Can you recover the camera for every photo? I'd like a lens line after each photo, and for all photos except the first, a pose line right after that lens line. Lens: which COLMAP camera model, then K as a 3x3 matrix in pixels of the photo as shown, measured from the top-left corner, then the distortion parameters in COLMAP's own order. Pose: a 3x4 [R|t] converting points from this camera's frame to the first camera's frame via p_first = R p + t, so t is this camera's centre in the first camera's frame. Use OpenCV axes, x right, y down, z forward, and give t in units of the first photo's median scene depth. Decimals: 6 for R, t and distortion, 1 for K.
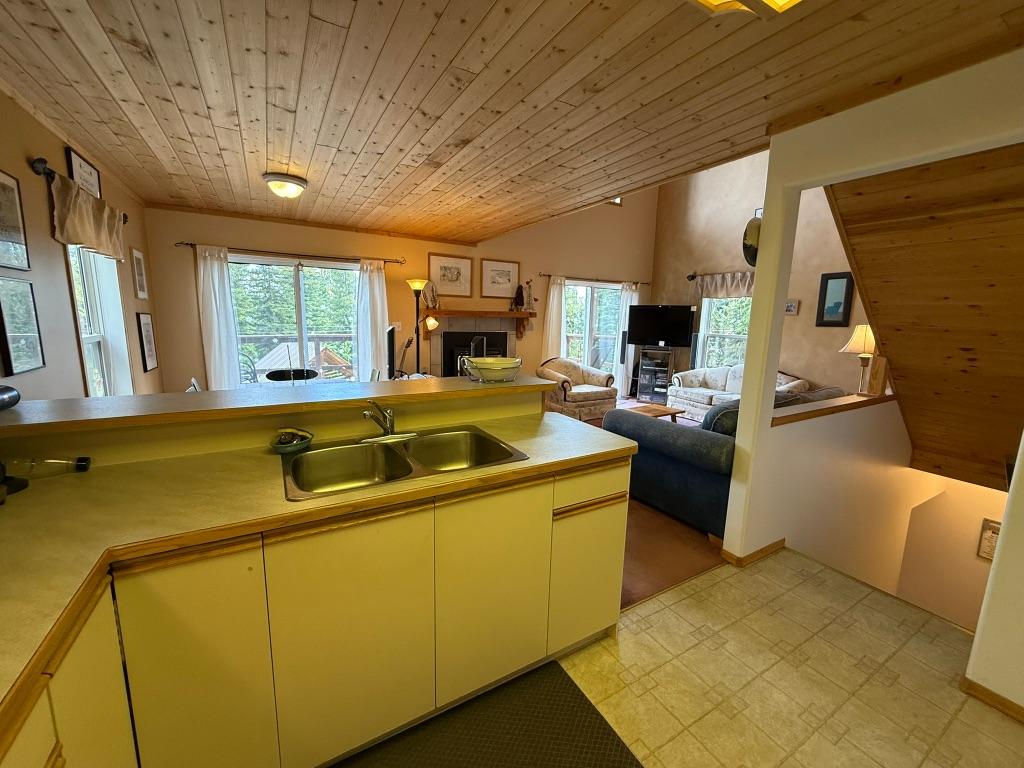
lens RADIAL K [[412.3, 0, 511.1], [0, 412.3, 385.2], [0, 0, 1]] dist [-0.002075, 0.000345]
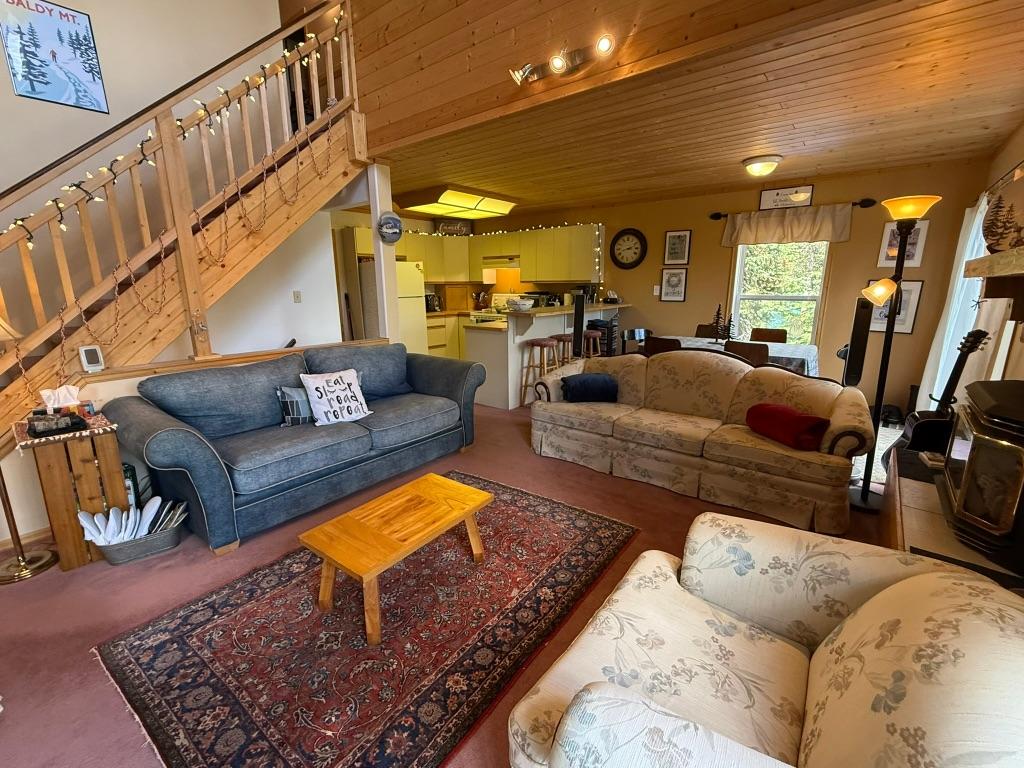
lens RADIAL K [[444.1, 0, 508.6], [0, 444.1, 385.2], [0, 0, 1]] dist [-0.000305, -0.000267]
pose [[-0.936239, 0.064171, -0.345453, 0.322725], [-0.071937, 0.927346, 0.367226, -0.178709], [0.343920, 0.368662, -0.863601, 1.145847]]
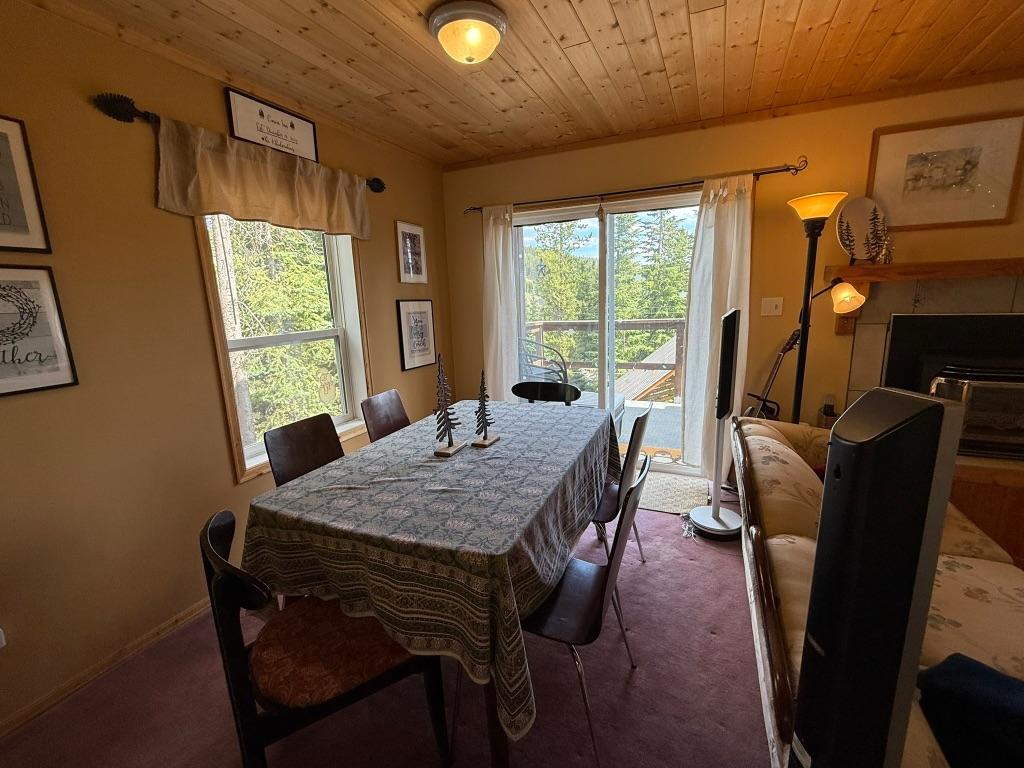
lens RADIAL K [[444.1, 0, 512.4], [0, 444.1, 383.8], [0, 0, 1]] dist [-0.000305, -0.000267]
pose [[0.580778, 0.117942, -0.805473, -0.017257], [-0.087623, 0.992758, 0.082186, -0.063070], [0.809333, 0.022846, 0.586906, 0.410693]]
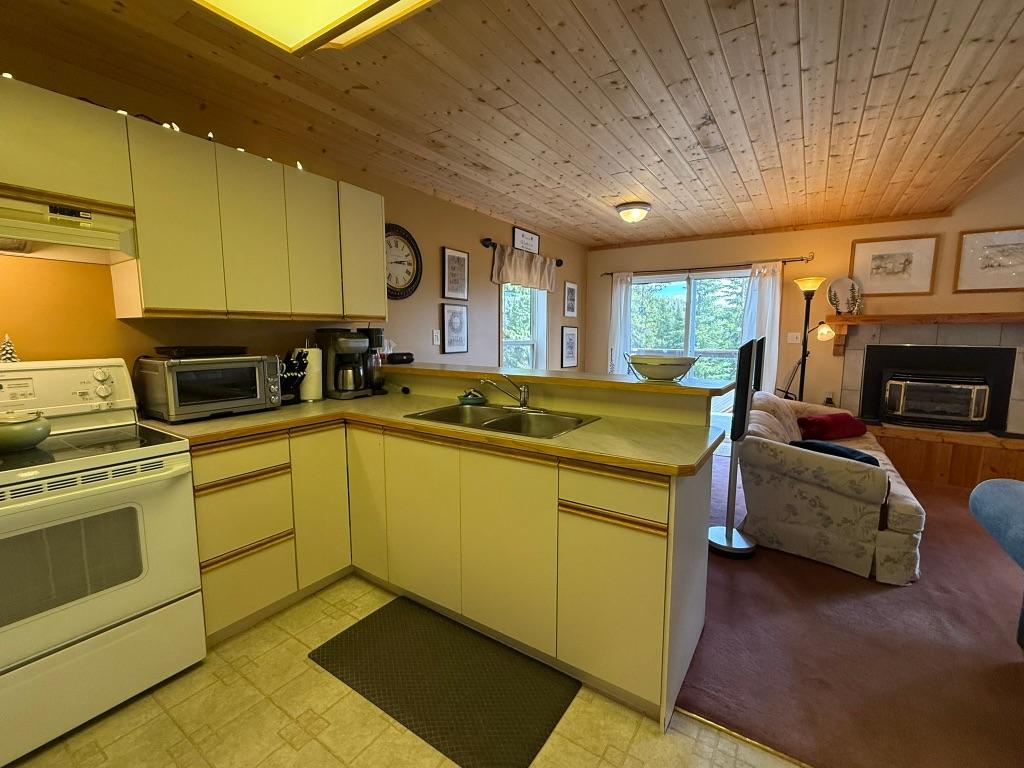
lens RADIAL K [[444.1, 0, 513.0], [0, 444.1, 384.6], [0, 0, 1]] dist [-0.000305, -0.000267]
pose [[0.441275, 0.084740, -0.893362, 0.257000], [-0.142777, 0.989480, 0.023333, 0.008153], [0.885941, 0.117255, 0.448732, 0.109568]]
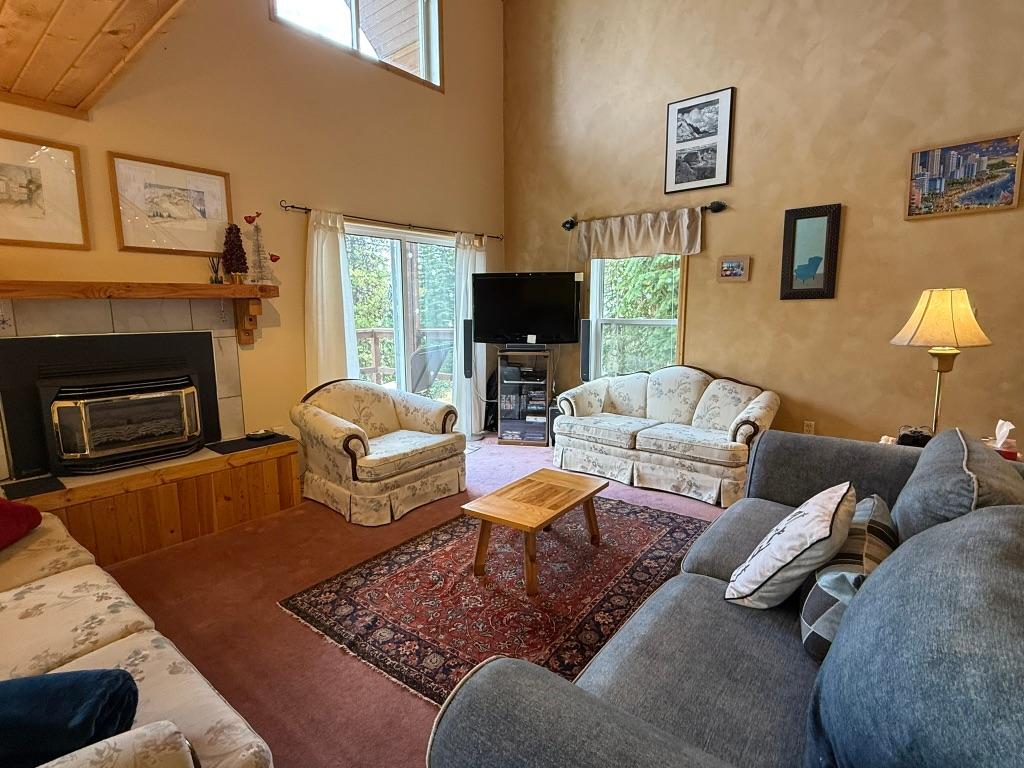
lens RADIAL K [[514.1, 0, 511.7], [0, 514.1, 383.1], [0, 0, 1]] dist [-0.001483, 0.001118]
pose [[0.934722, -0.079879, 0.346286, 0.103426], [0.083988, 0.996462, 0.003151, -0.053348], [-0.345313, 0.026138, 0.938124, 0.407384]]
